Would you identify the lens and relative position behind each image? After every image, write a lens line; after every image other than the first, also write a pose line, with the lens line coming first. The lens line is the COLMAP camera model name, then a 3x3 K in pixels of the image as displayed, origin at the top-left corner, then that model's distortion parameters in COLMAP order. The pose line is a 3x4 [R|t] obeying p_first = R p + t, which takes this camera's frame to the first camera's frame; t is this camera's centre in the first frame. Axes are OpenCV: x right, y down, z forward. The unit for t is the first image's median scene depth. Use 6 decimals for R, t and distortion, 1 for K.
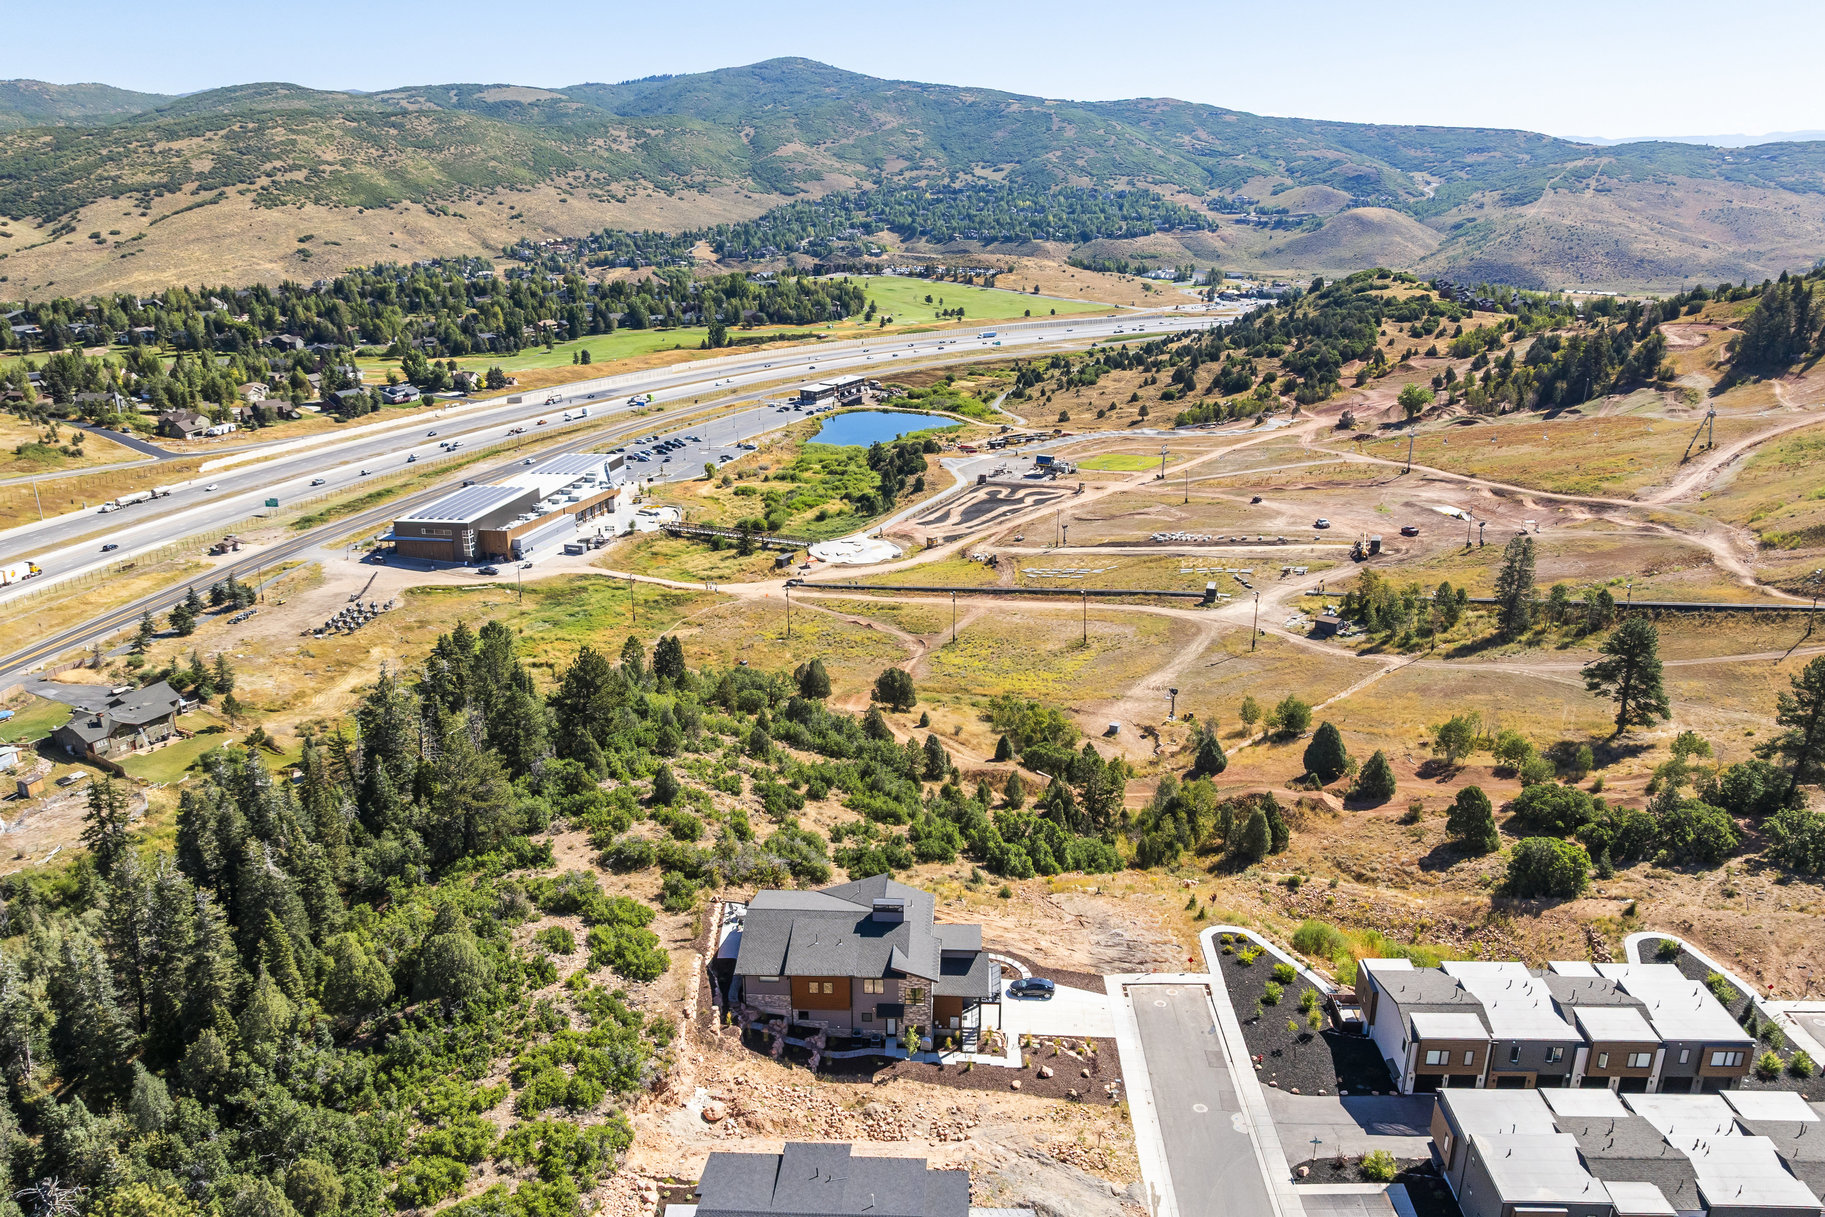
lens RADIAL K [[1336.4, 0, 921.5], [0, 1336.4, 597.1], [0, 0, 1]] dist [-0.032803, -0.004775]
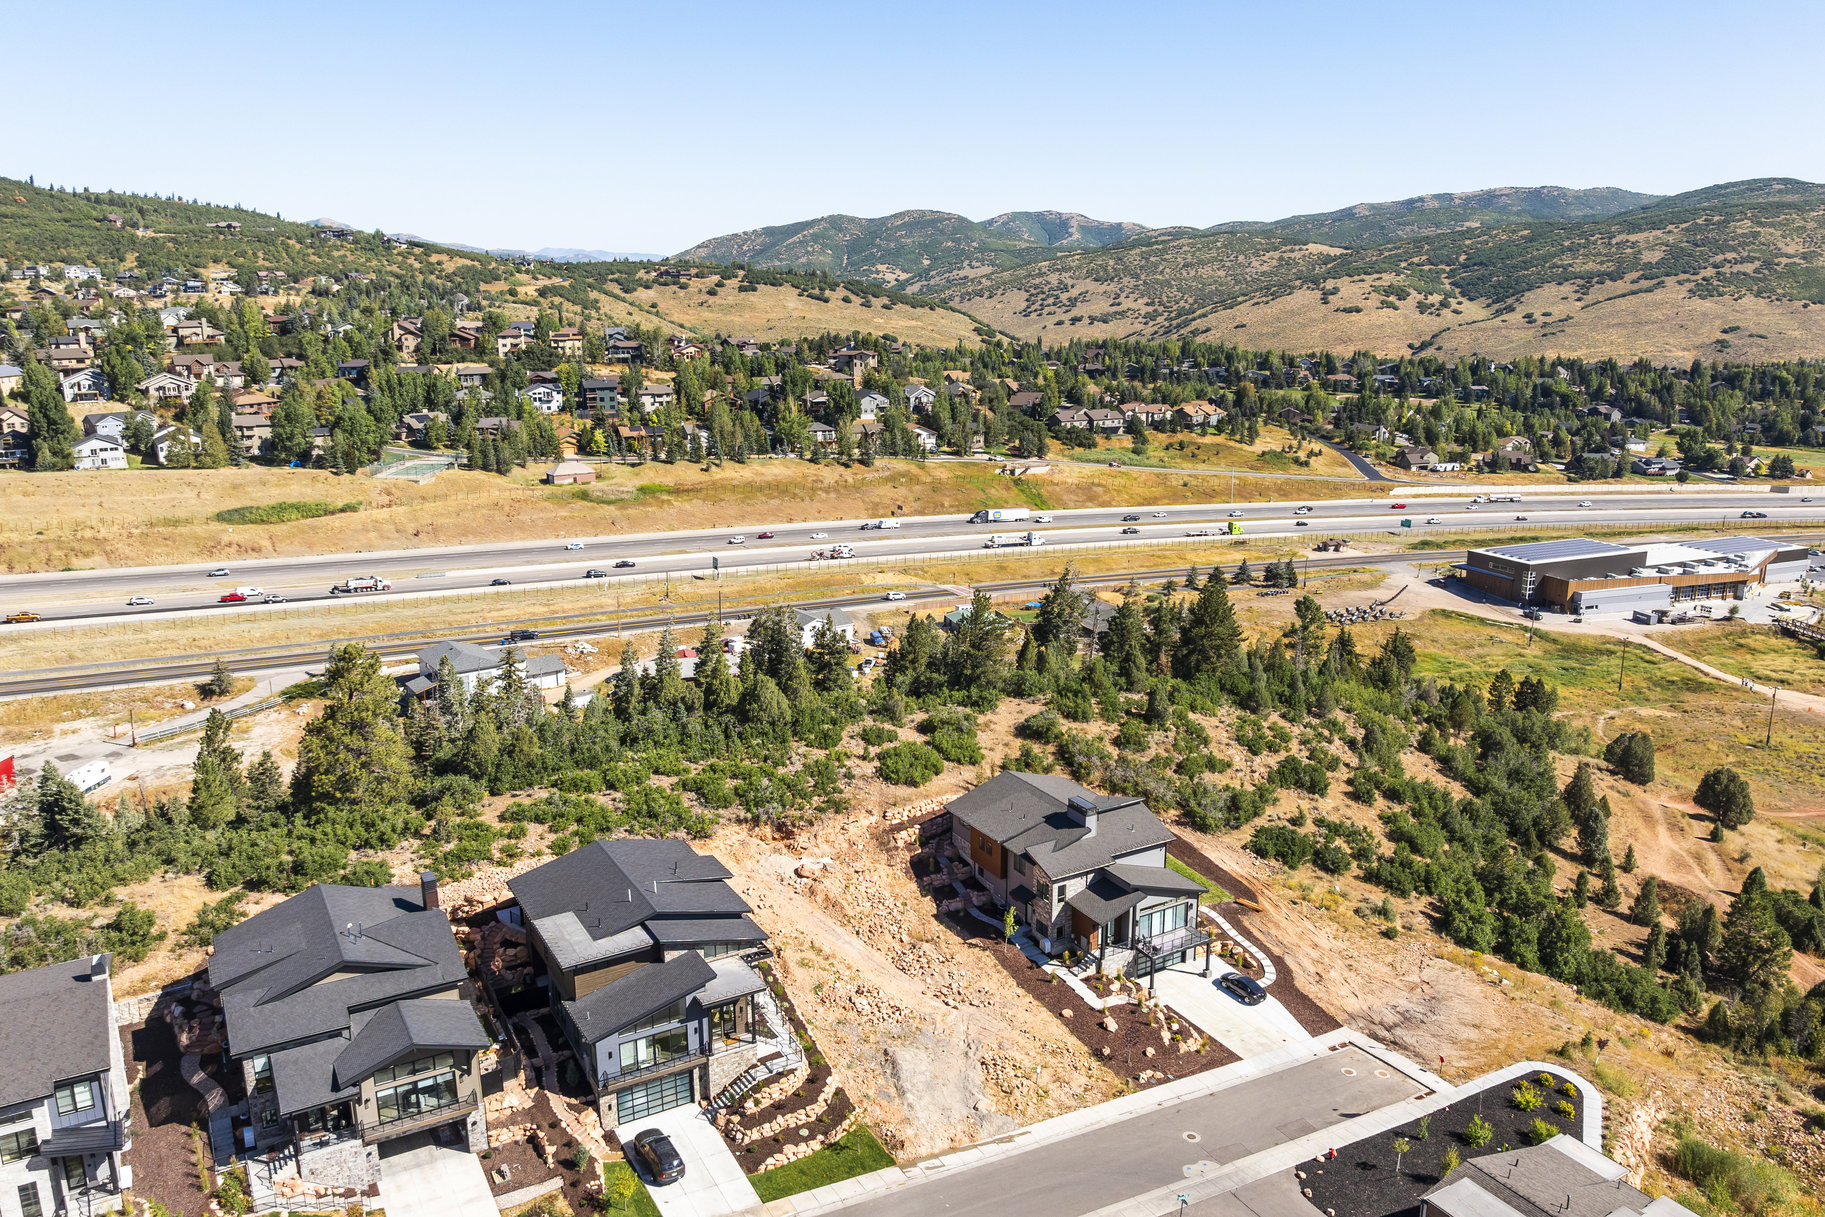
lens RADIAL K [[1333.3, 0, 957.3], [0, 1333.3, 603.8], [0, 0, 1]] dist [-0.031978, -0.005743]
pose [[0.555795, 0.201254, -0.806591, 0.207777], [-0.253436, 0.965087, 0.066166, 0.014004], [0.791746, 0.167645, 0.587395, 0.099923]]
